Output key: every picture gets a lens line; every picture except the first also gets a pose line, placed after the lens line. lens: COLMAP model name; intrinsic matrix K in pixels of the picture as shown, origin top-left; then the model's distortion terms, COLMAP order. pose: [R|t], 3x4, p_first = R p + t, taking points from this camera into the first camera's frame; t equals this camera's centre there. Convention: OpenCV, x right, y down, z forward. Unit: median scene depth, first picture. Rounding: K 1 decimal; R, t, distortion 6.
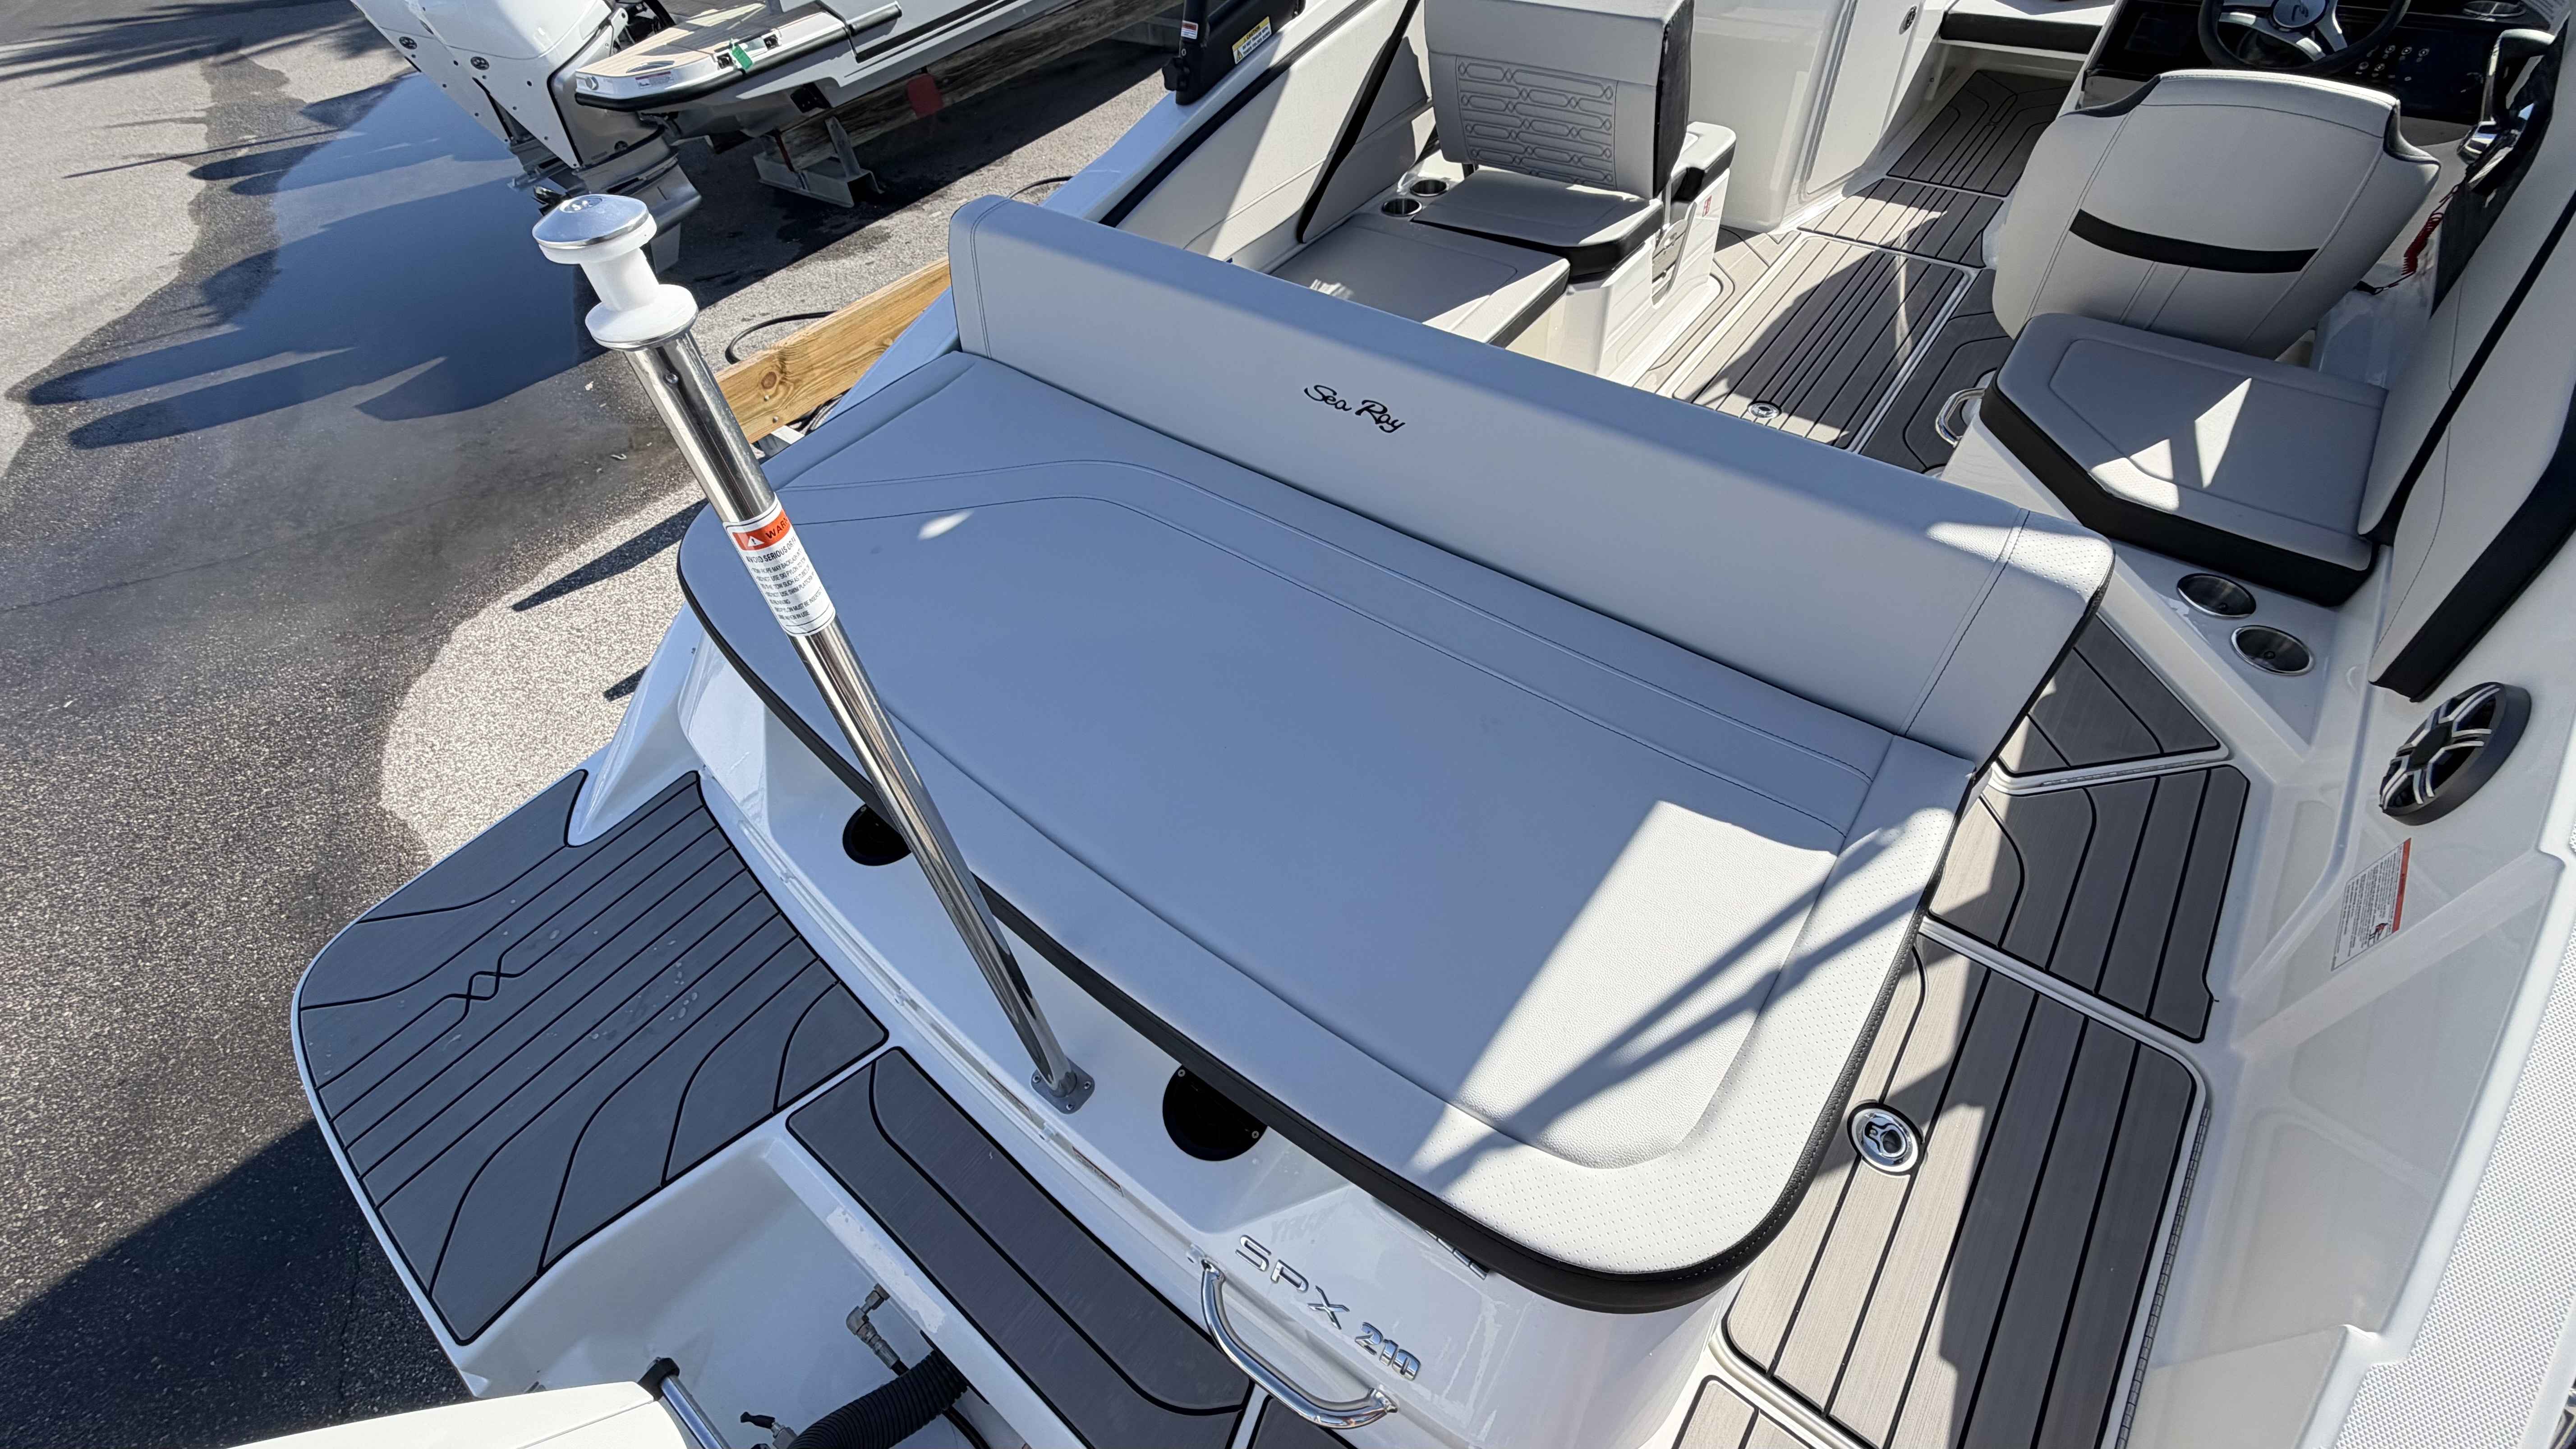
lens RADIAL K [[1024.4, 0, 1288.1], [0, 1024.4, 766.4], [0, 0, 1]] dist [-0.001574, -0.000583]
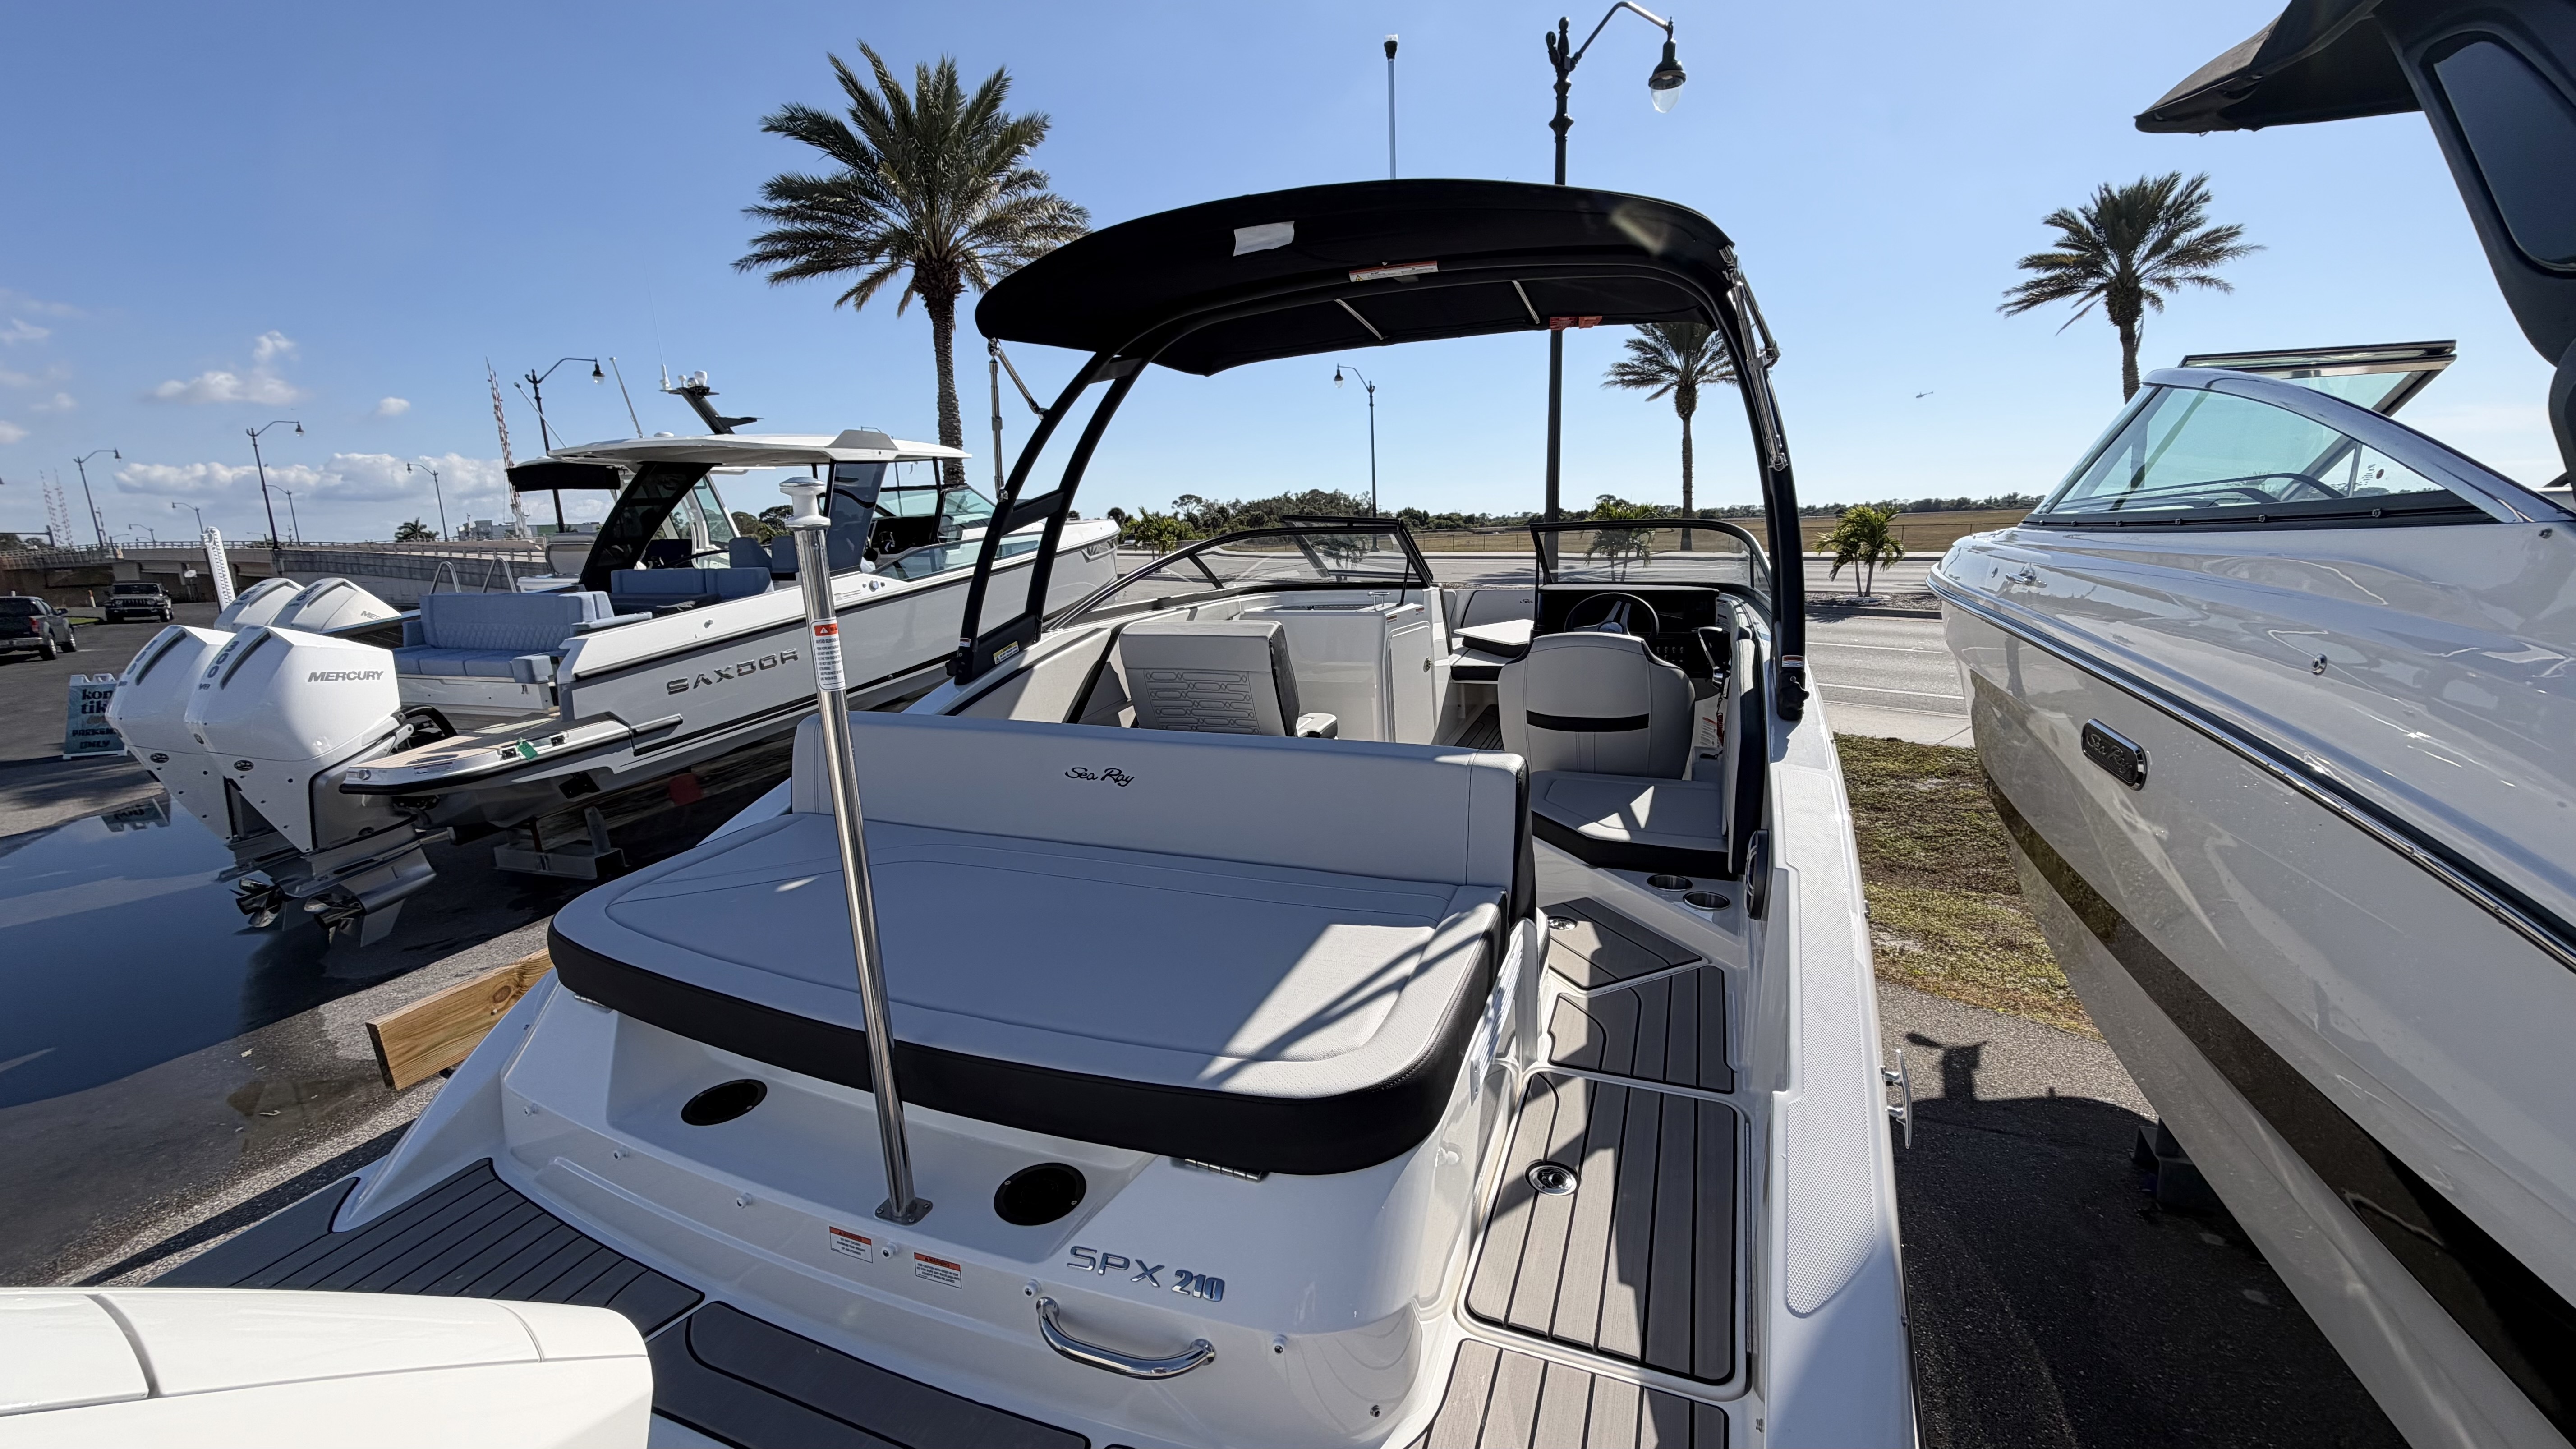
lens RADIAL K [[1024.4, 0, 1288.1], [0, 1024.4, 766.4], [0, 0, 1]] dist [-0.001574, -0.000583]
pose [[0.962706, -0.044899, 0.266799, -0.018125], [0.191530, 0.809595, -0.554862, 0.135463], [-0.191086, 0.585269, 0.788001, -0.067128]]
